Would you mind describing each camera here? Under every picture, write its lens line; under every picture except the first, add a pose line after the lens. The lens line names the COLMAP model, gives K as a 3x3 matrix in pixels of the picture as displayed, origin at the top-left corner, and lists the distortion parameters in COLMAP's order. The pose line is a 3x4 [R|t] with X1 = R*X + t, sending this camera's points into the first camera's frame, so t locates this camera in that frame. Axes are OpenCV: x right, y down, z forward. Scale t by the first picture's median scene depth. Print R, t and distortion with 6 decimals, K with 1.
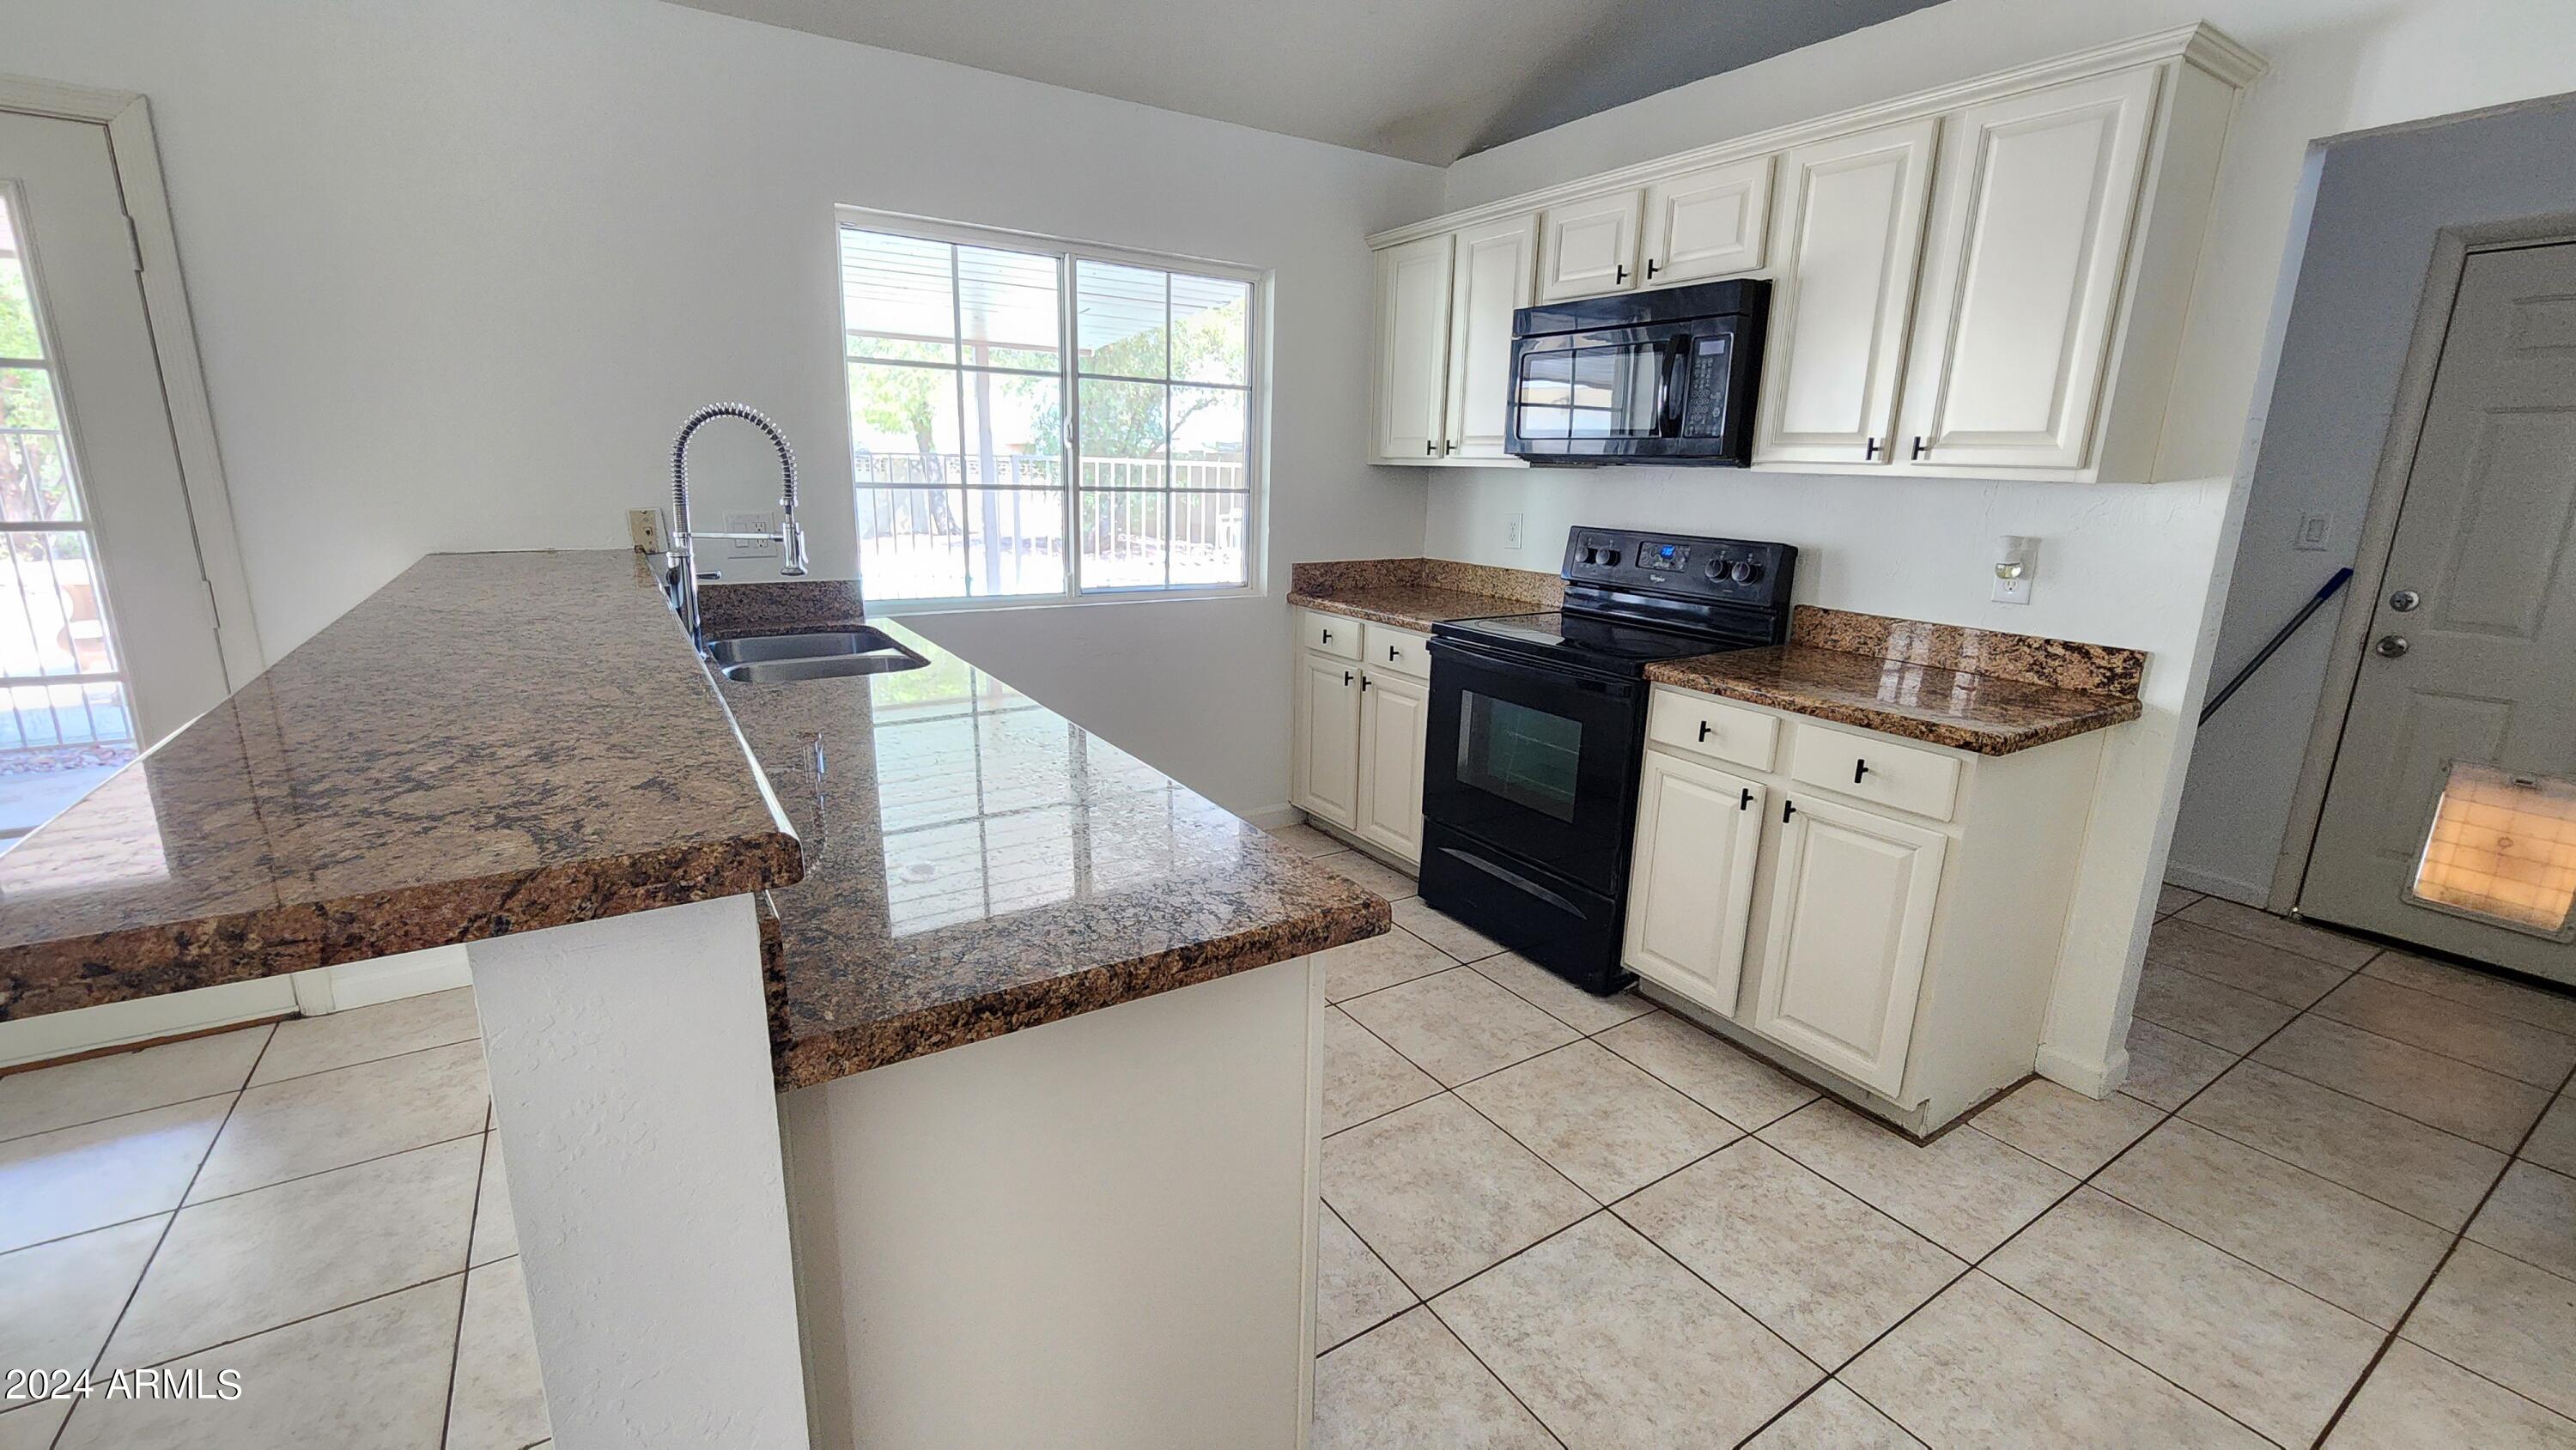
lens RADIAL K [[1064.4, 0, 1287.6], [0, 1064.4, 715.0], [0, 0, 1]] dist [-0.001830, 0.000332]
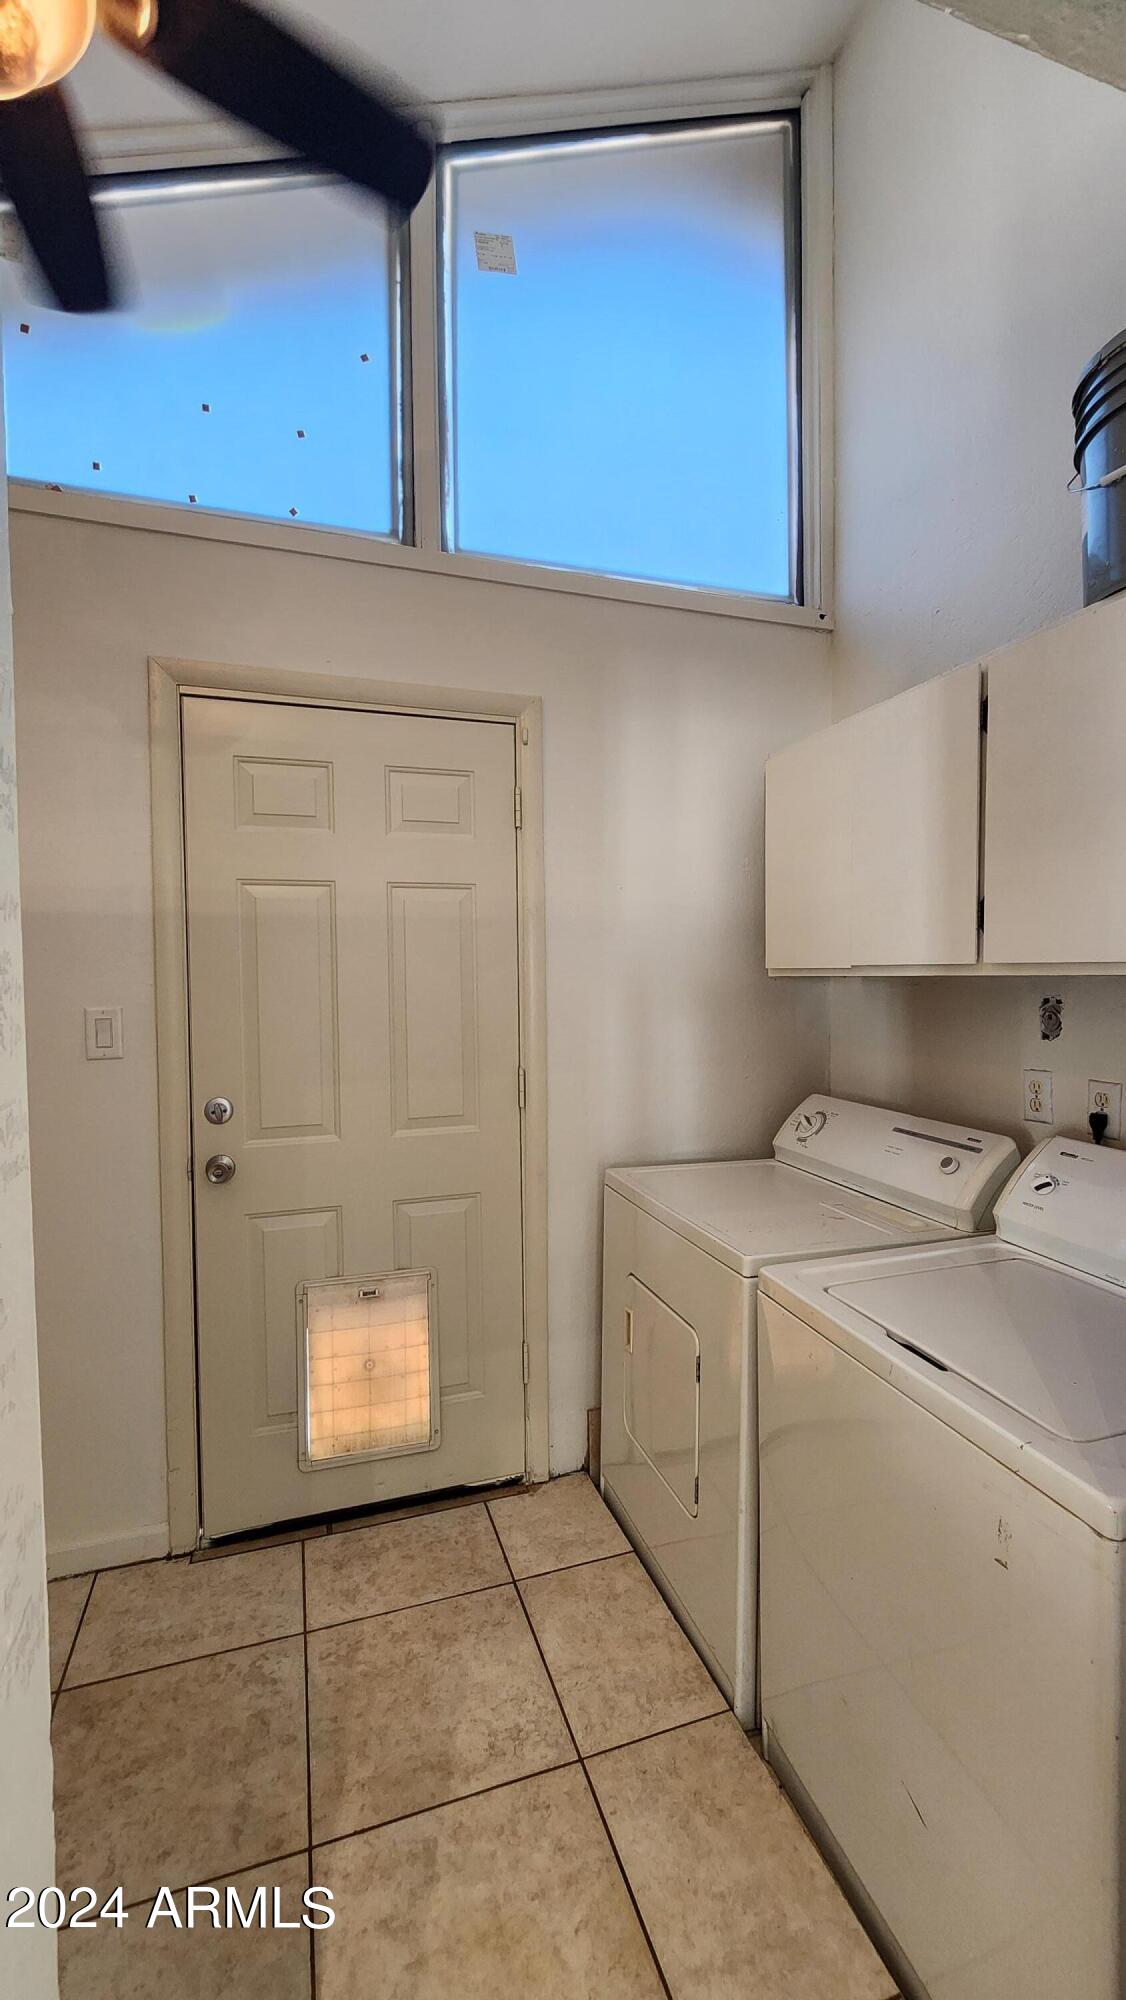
lens RADIAL K [[826.5, 0, 568.5], [0, 826.5, 998.8], [0, 0, 1]] dist [-0.001830, 0.000332]
pose [[0.244669, -0.060689, 0.967706, 0.504210], [0.236015, 0.971749, 0.001271, -0.124075], [-0.940444, 0.228082, 0.252080, 0.559272]]
